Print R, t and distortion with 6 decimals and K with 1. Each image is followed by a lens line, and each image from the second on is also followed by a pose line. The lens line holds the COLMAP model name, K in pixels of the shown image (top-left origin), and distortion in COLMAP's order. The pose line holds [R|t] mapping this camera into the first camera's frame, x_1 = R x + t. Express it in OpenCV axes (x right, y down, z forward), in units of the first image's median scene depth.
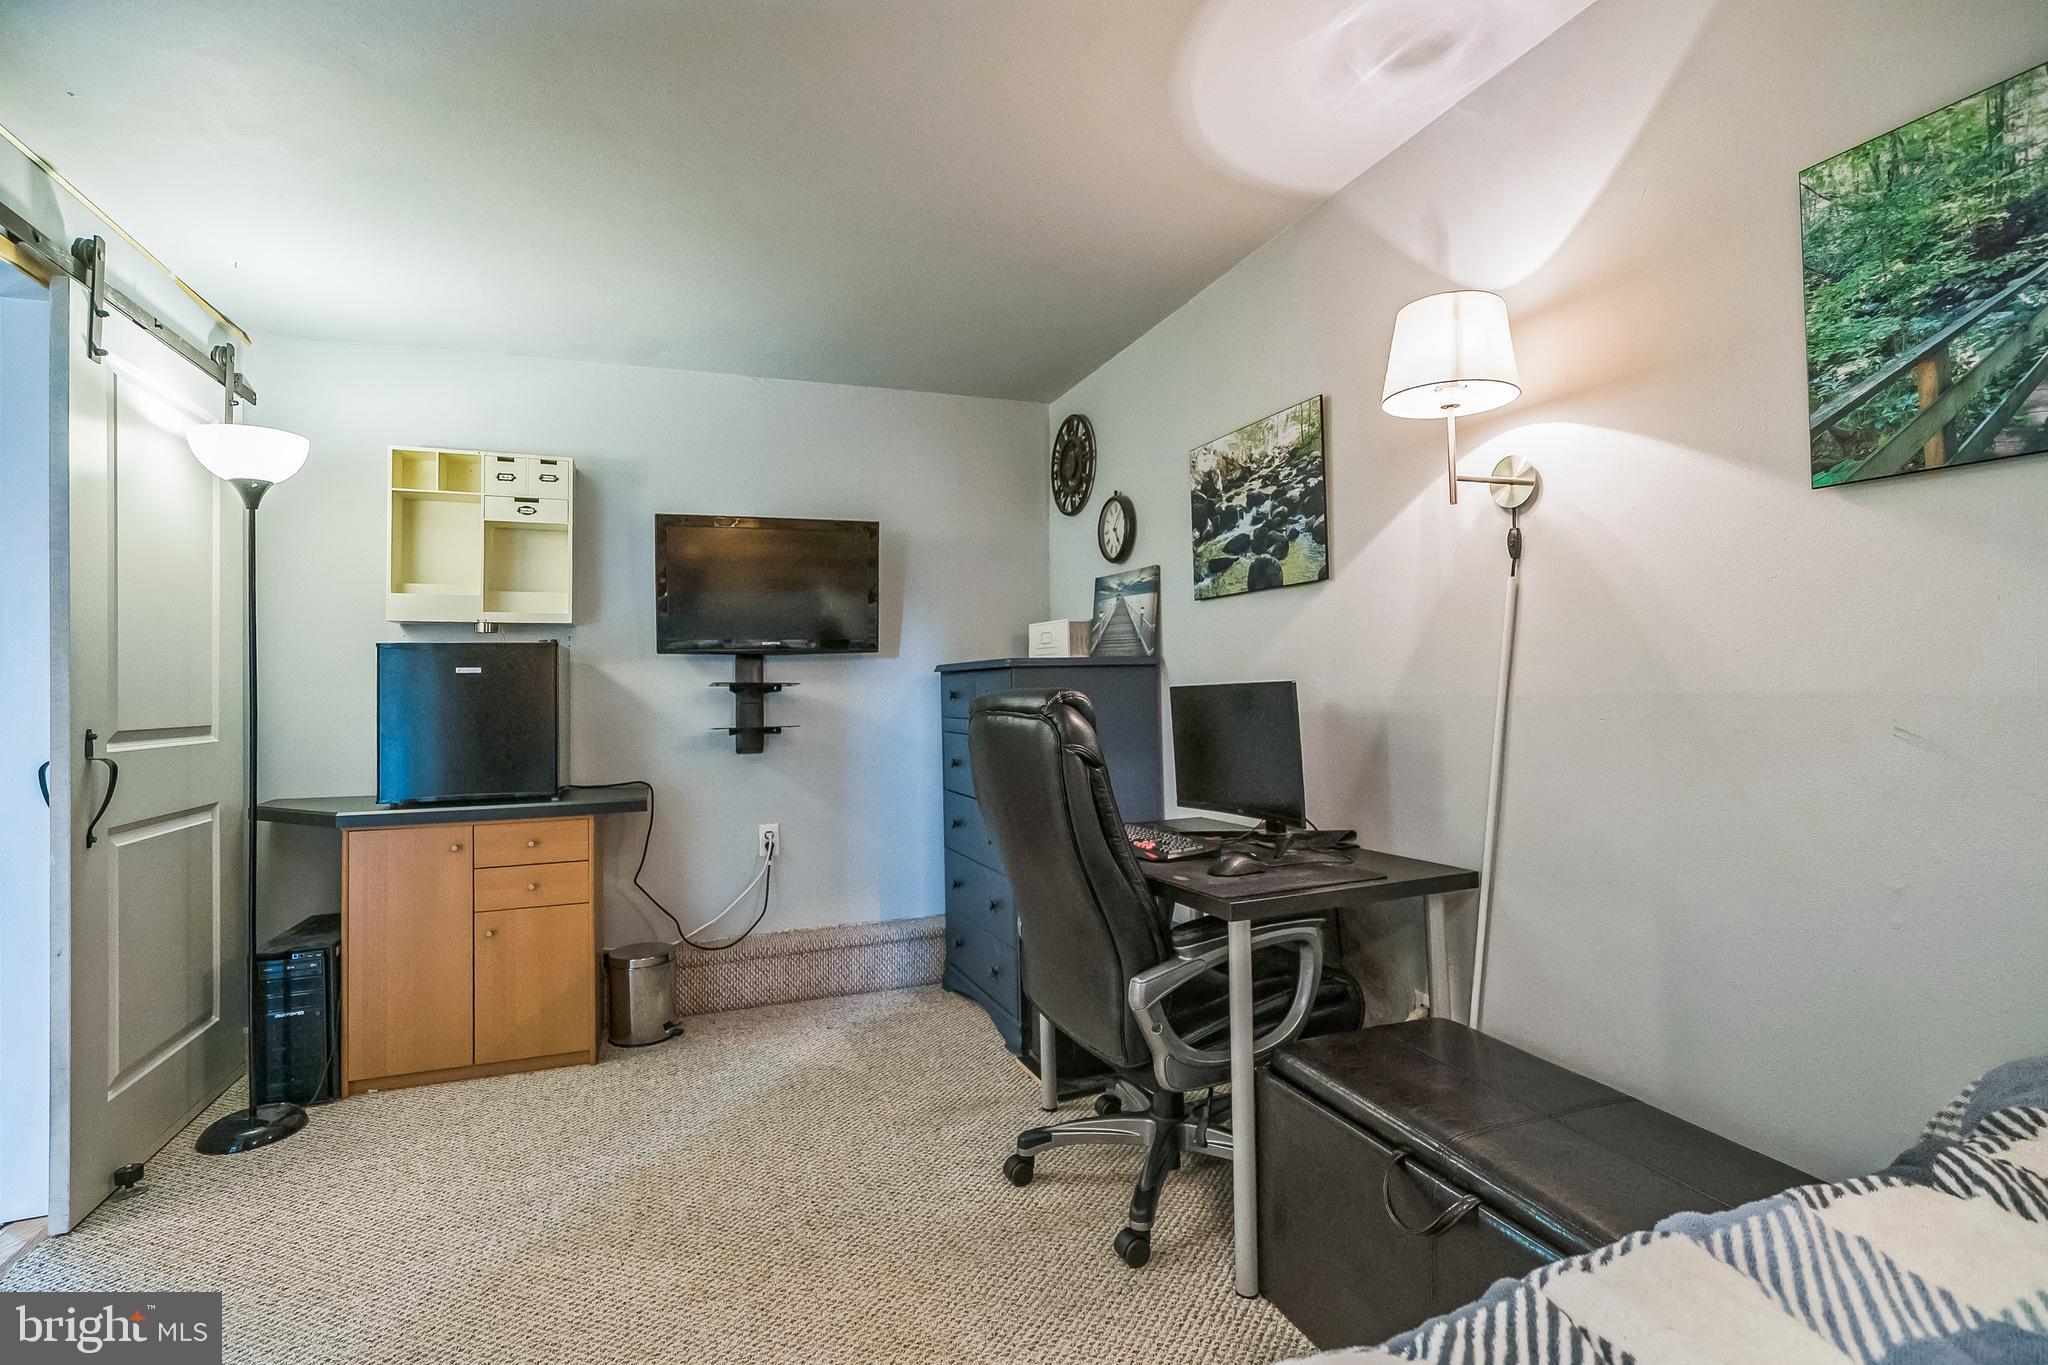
lens RADIAL K [[932.5, 0, 1020.8], [0, 932.5, 673.9], [0, 0, 1]] dist [-0.004289, 0.000359]
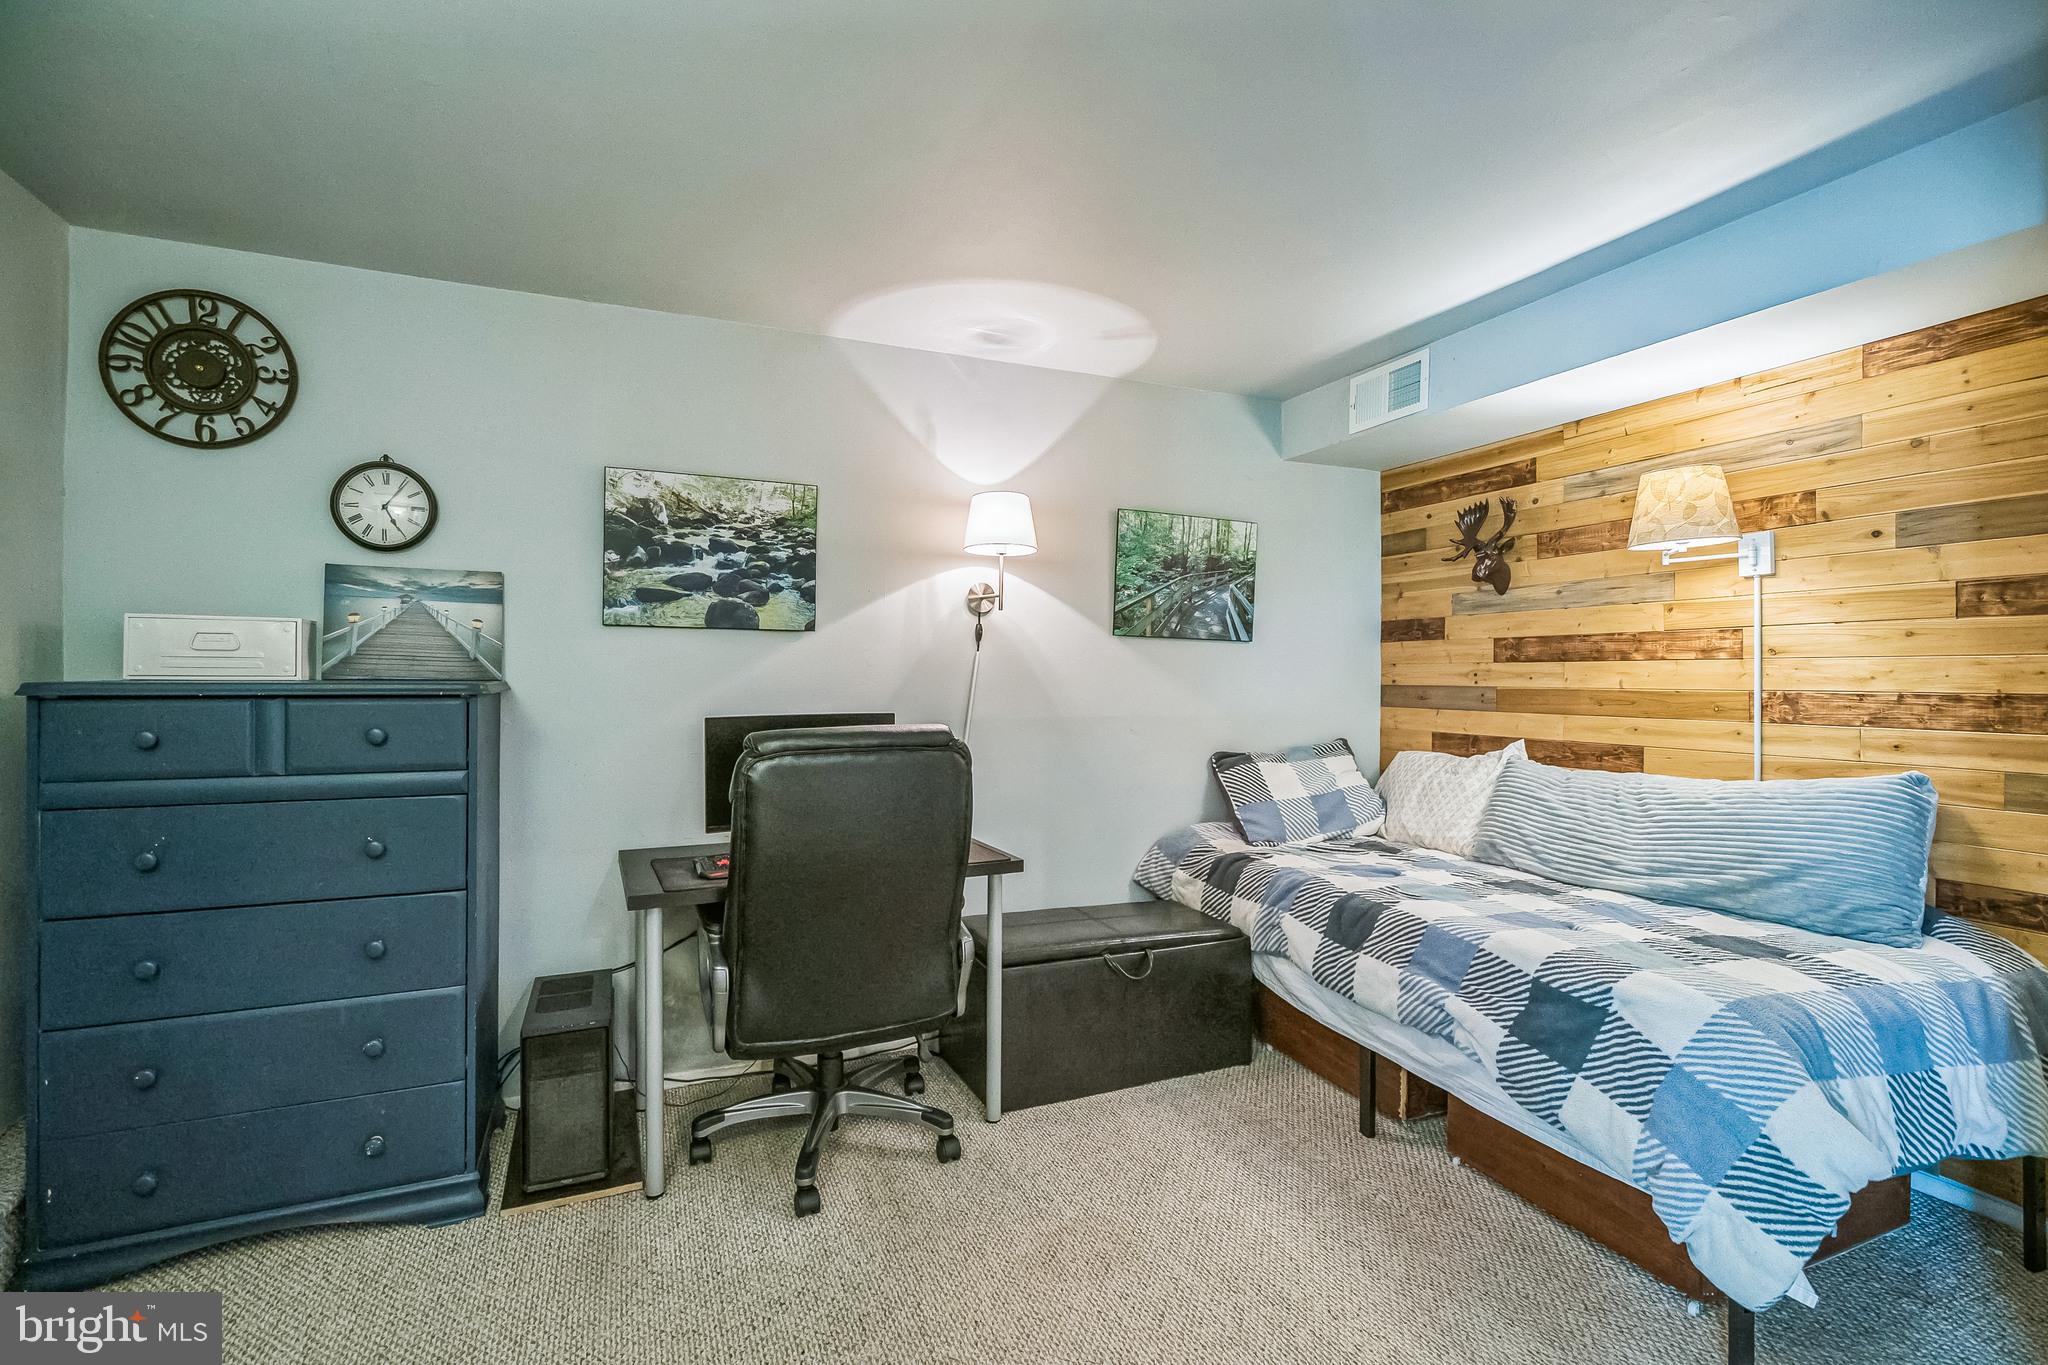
lens RADIAL K [[932.5, 0, 1017.8], [0, 932.5, 683.6], [0, 0, 1]] dist [-0.004289, 0.000359]
pose [[-0.007407, 0.012605, 0.999893, -0.869275], [-0.017413, 0.999767, -0.012732, -0.016850], [-0.999821, -0.017505, -0.007185, 0.668835]]
